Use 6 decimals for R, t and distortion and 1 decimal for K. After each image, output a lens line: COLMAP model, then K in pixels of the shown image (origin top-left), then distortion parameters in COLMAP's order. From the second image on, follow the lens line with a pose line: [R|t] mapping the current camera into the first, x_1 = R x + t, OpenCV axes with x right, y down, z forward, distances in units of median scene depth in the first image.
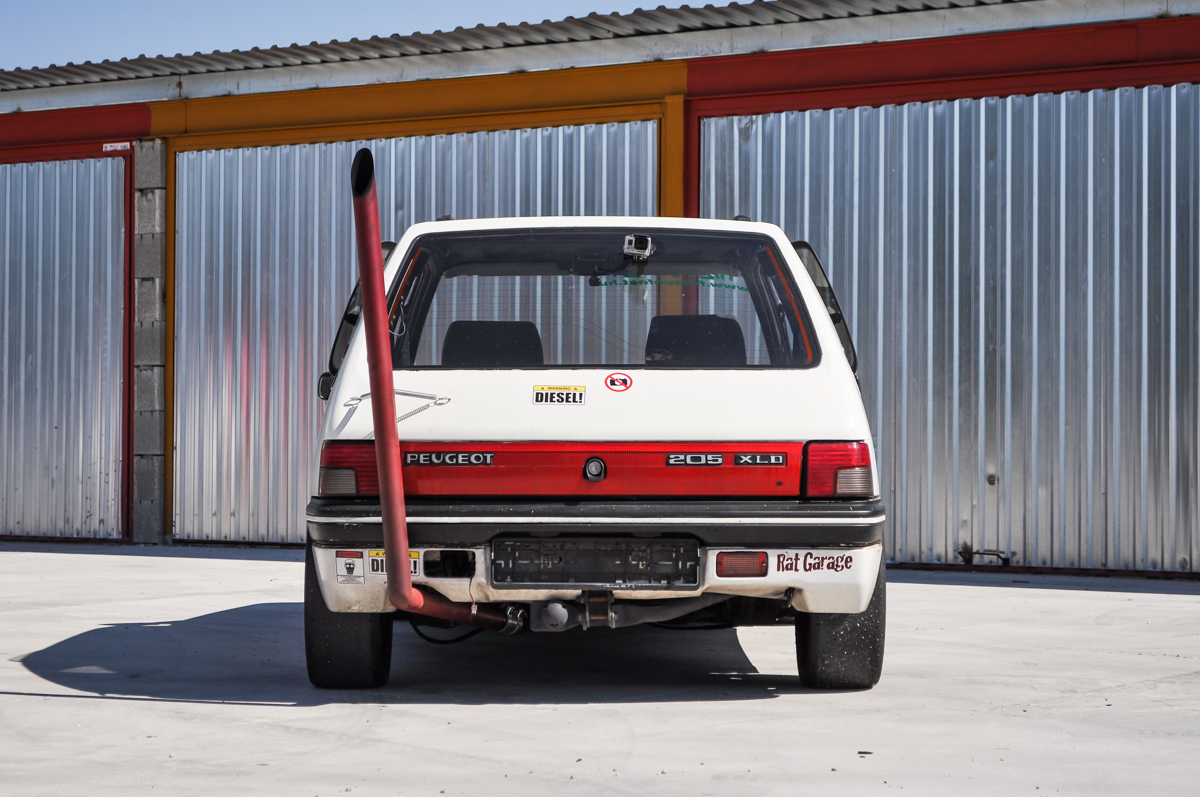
lens RADIAL K [[2878.4, 0, 602.7], [0, 2878.4, 400.9], [0, 0, 1]] dist [0.047689, 0.000000]
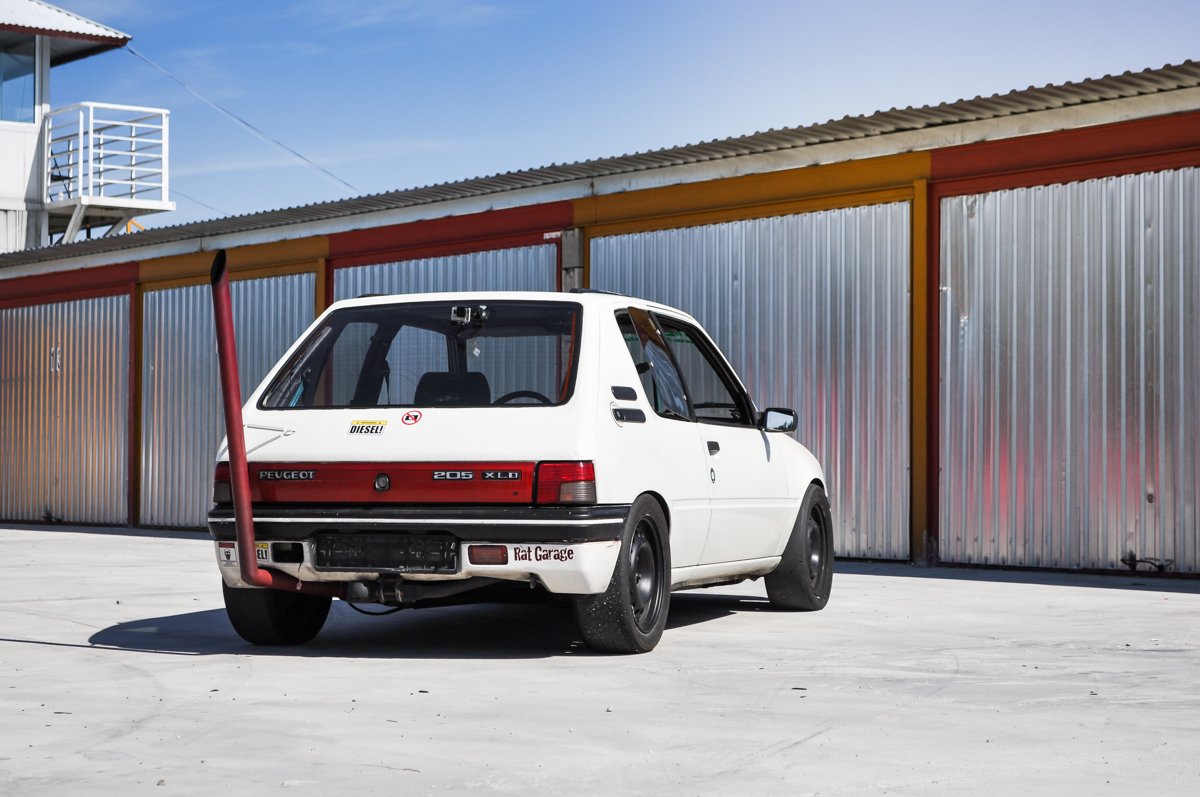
lens RADIAL K [[2484.1, 0, 597.3], [0, 2484.1, 395.4], [0, 0, 1]] dist [0.068399, 0.000000]
pose [[0.944826, -0.011173, -0.327382, 0.254362], [0.005691, 0.999827, -0.017696, 0.002228], [0.327523, 0.014857, 0.944726, -0.032865]]
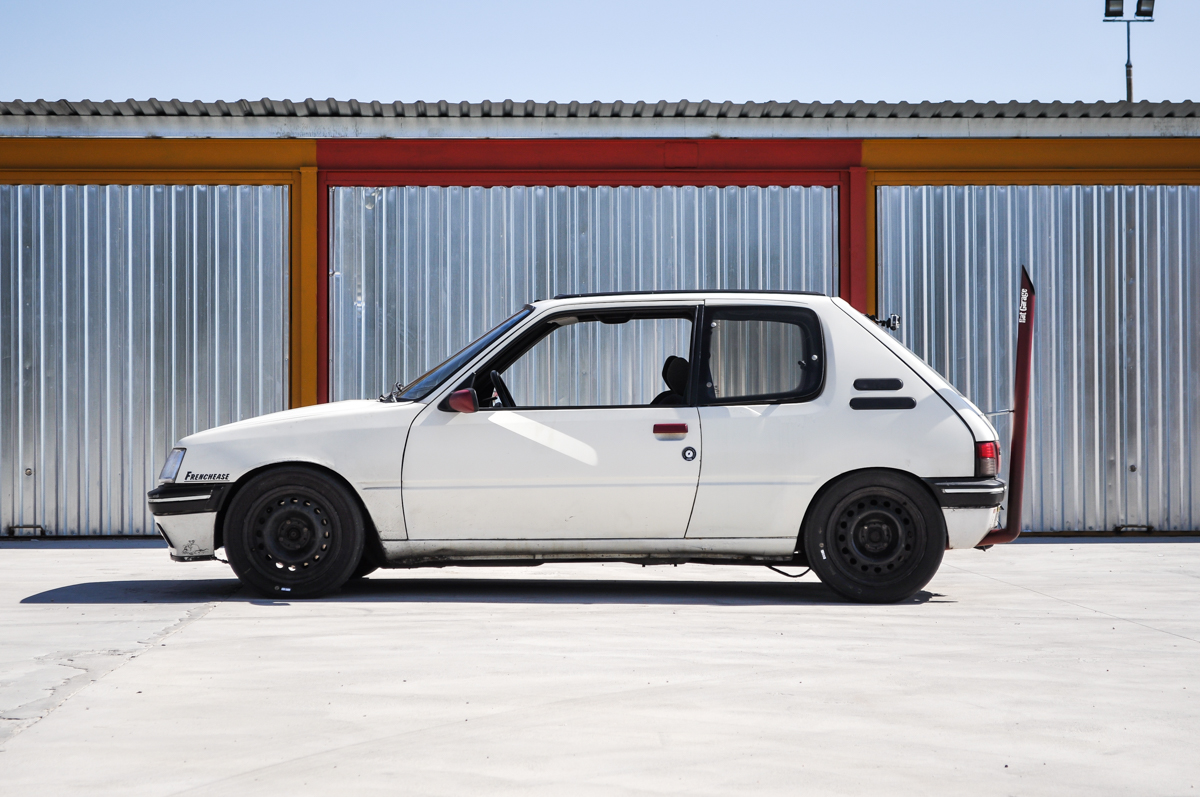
lens RADIAL K [[2878.4, 0, 601.9], [0, 2878.4, 395.3], [0, 0, 1]] dist [0.047689, 0.000000]
pose [[0.781125, -0.007638, 0.624328, -0.707491], [0.001434, 0.999944, 0.010439, -0.020702], [-0.624373, -0.007259, 0.781092, -0.068637]]
